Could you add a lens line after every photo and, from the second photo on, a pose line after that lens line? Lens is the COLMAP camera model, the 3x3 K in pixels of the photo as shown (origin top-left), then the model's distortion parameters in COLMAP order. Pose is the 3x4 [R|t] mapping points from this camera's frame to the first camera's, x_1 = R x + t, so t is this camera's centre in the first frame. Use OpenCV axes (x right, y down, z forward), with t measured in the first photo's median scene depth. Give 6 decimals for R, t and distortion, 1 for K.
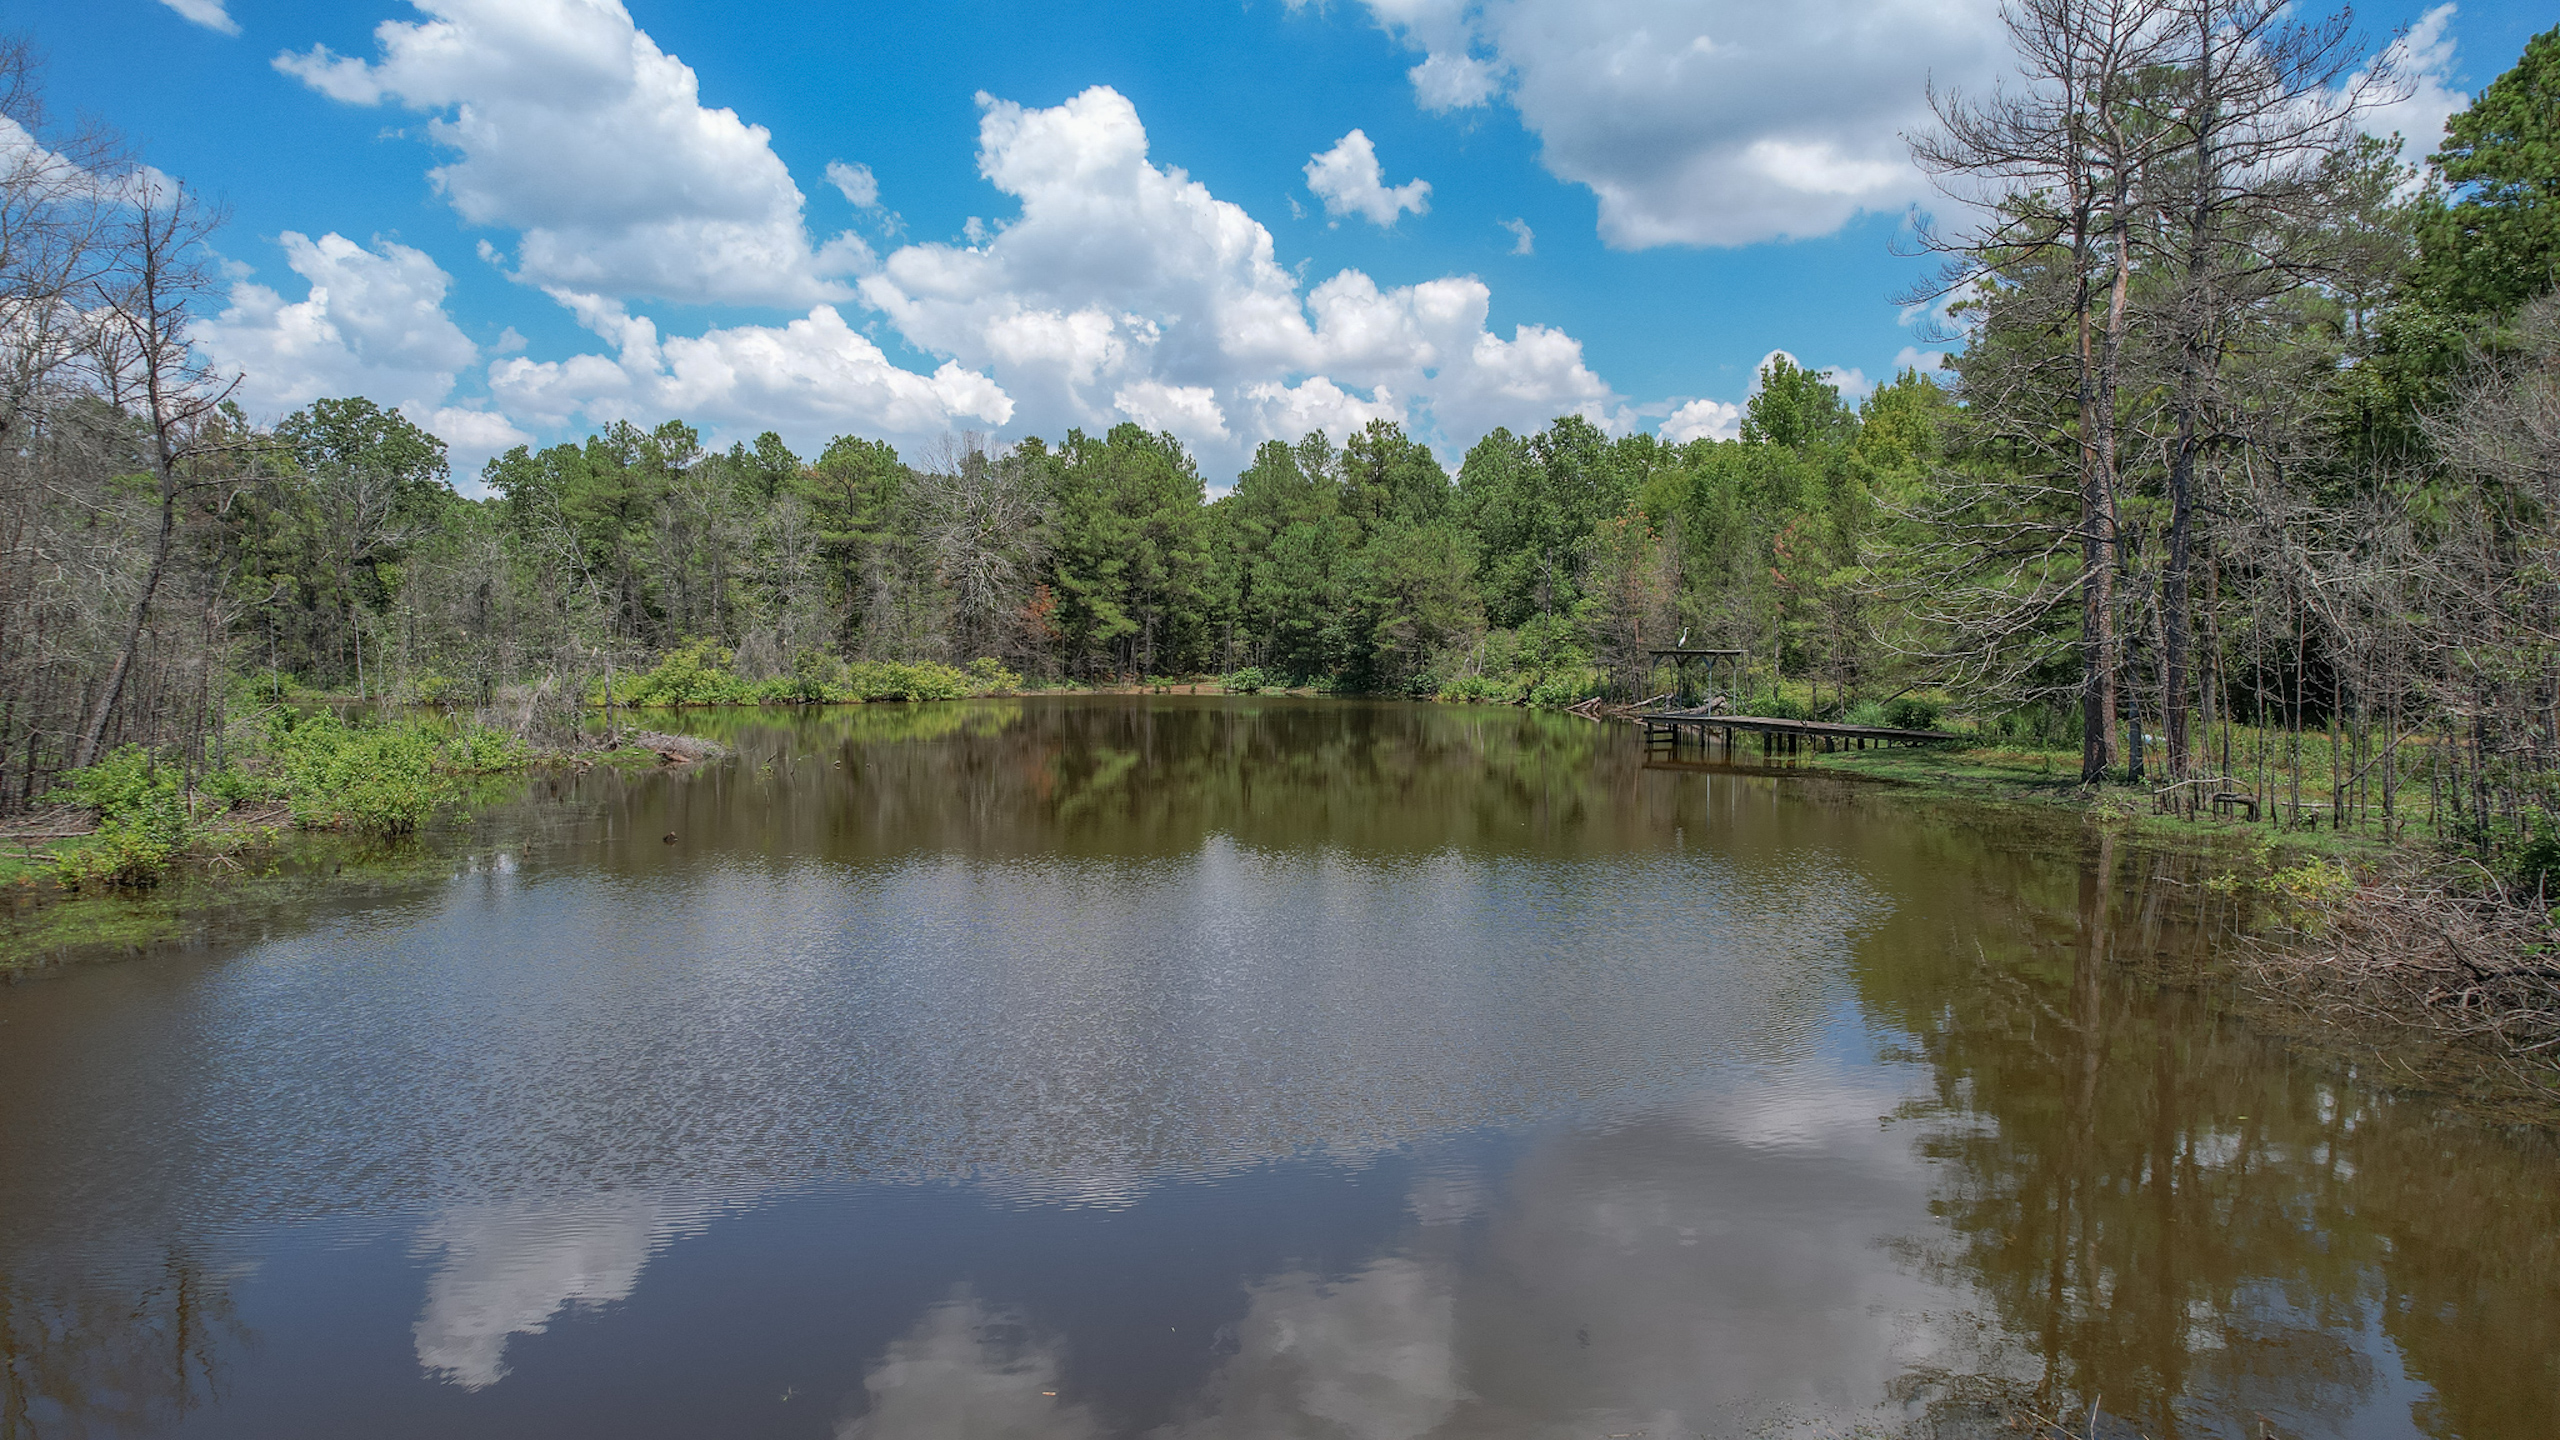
lens RADIAL K [[1716.5, 0, 1280.0], [0, 1716.5, 720.0], [0, 0, 1]] dist [-0.001844, 0.002848]
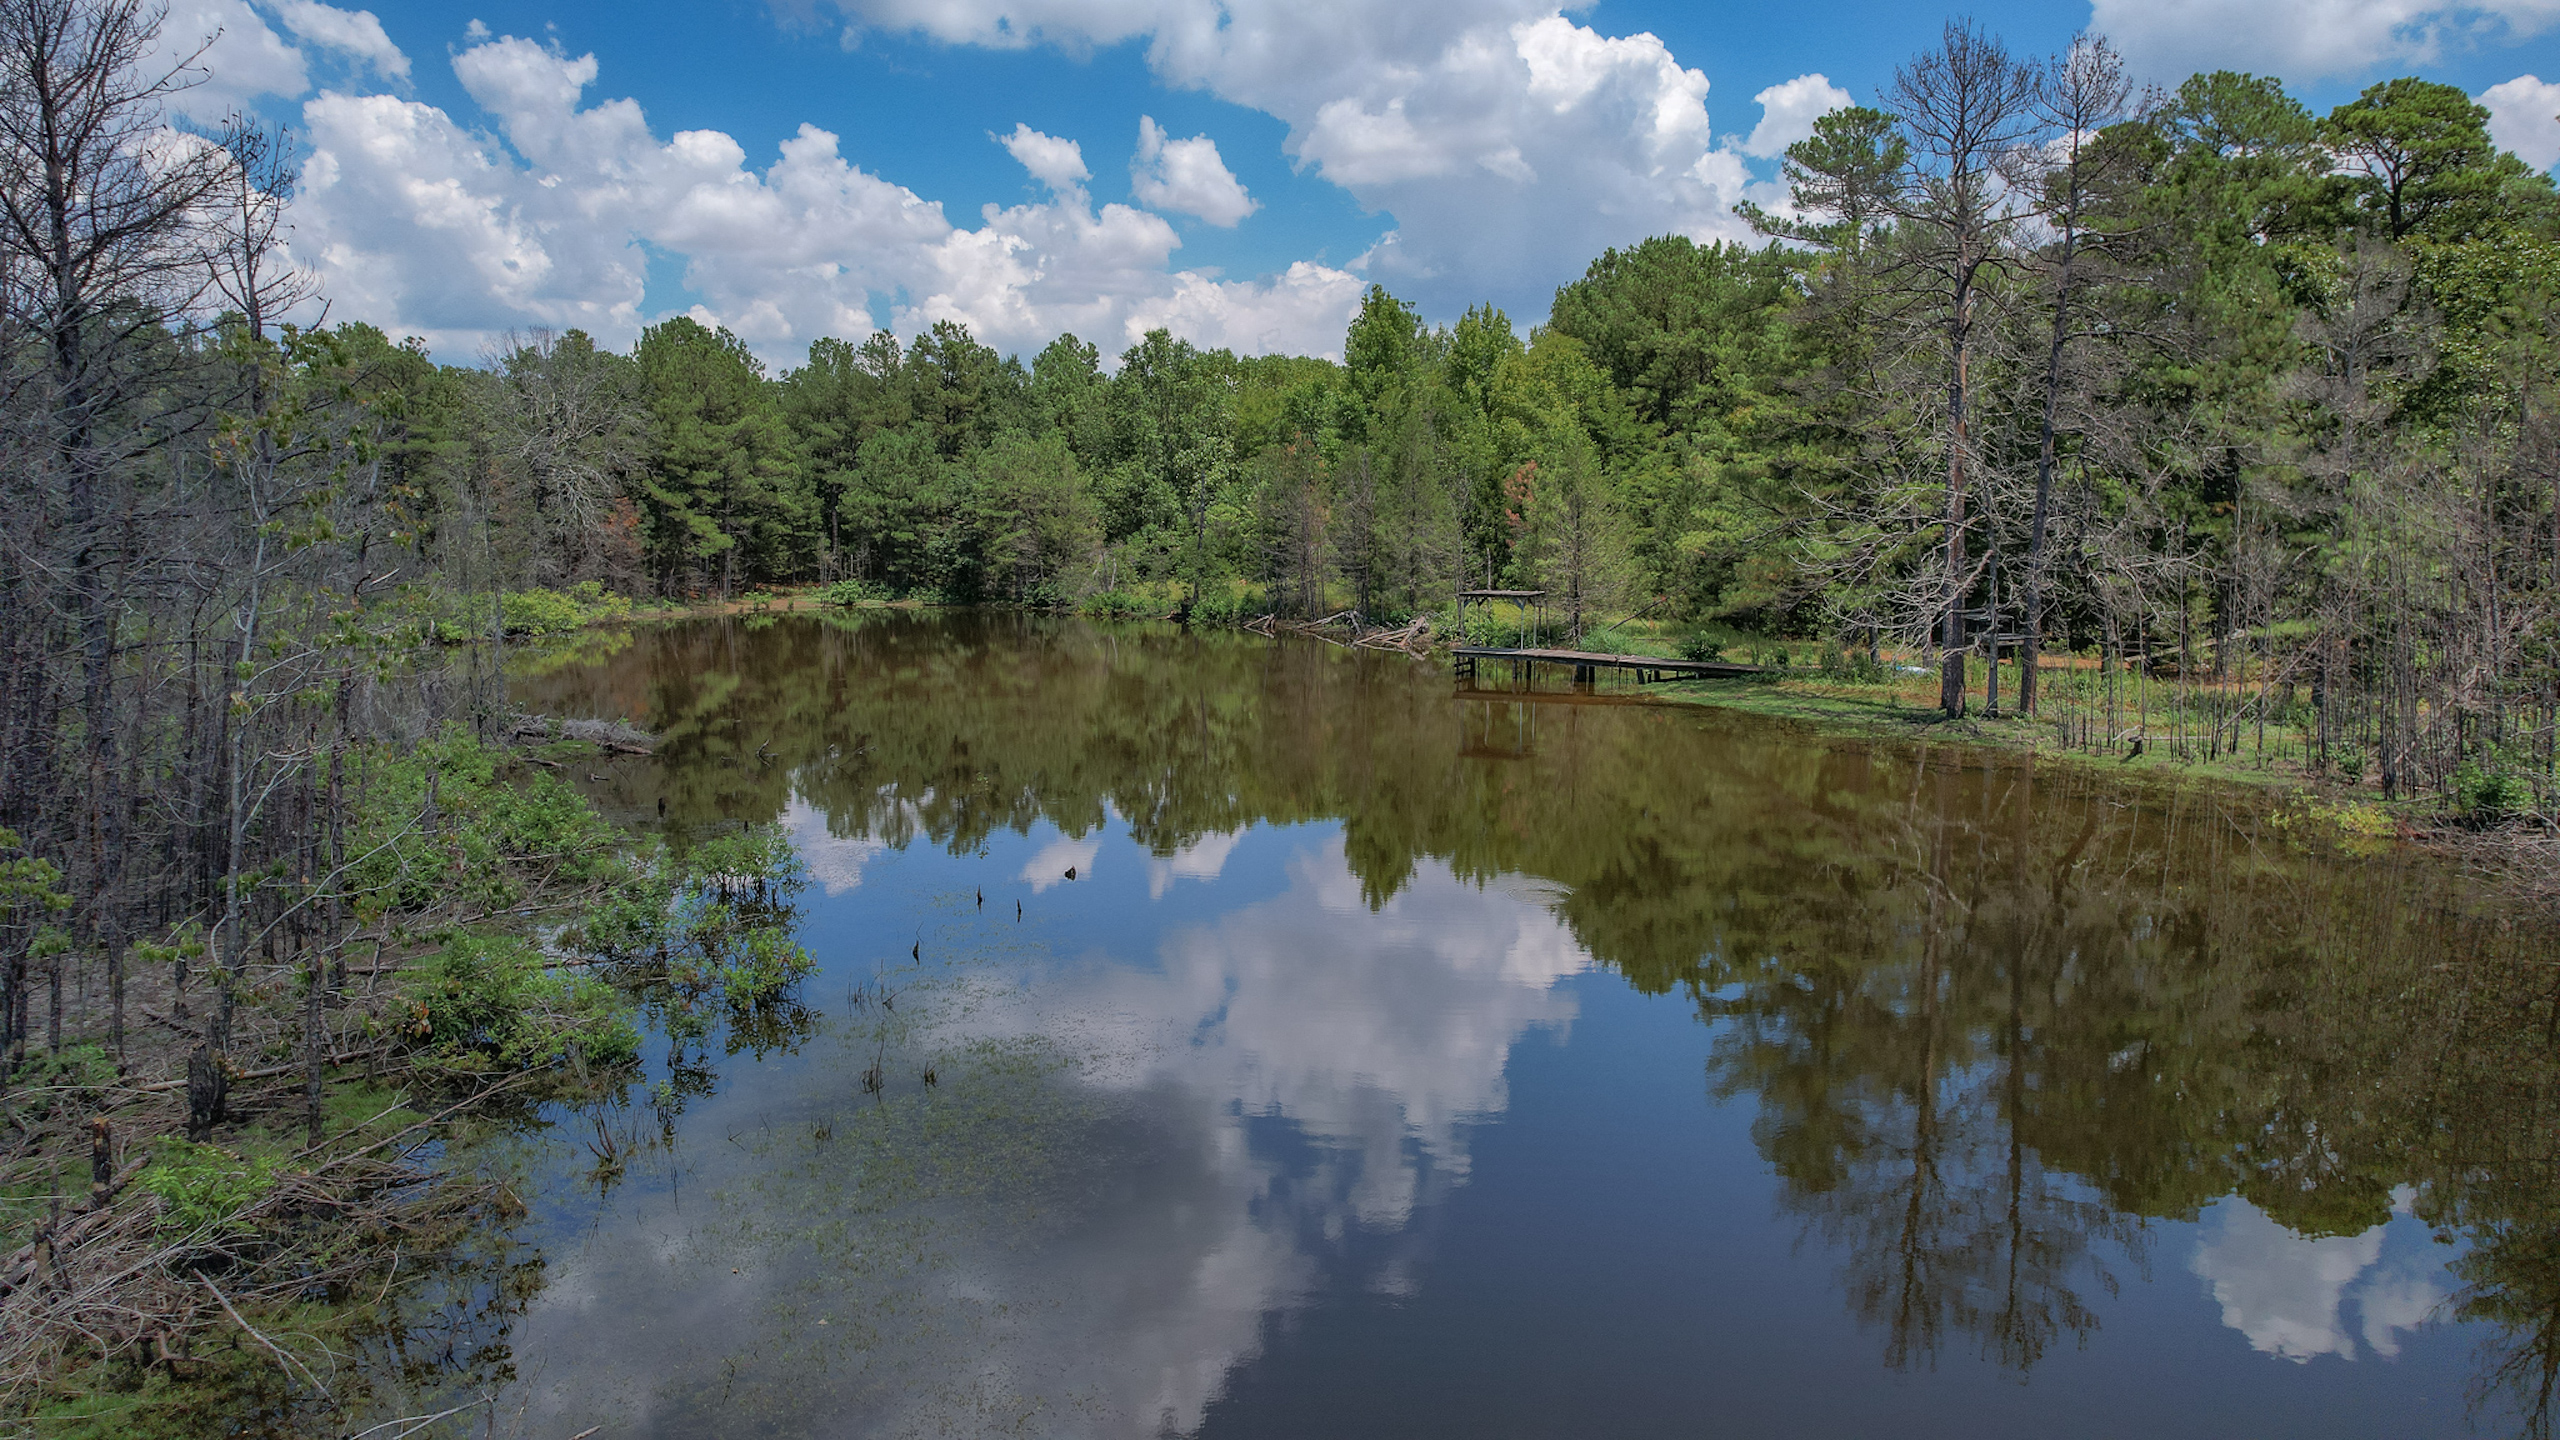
lens RADIAL K [[1715.4, 0, 1280.0], [0, 1715.4, 720.0], [0, 0, 1]] dist [-0.003947, -0.000828]
pose [[0.926832, -0.051068, 0.371988, -0.157083], [0.021984, 0.996389, 0.082014, -0.026720], [-0.374833, -0.067836, 0.924607, 0.009625]]
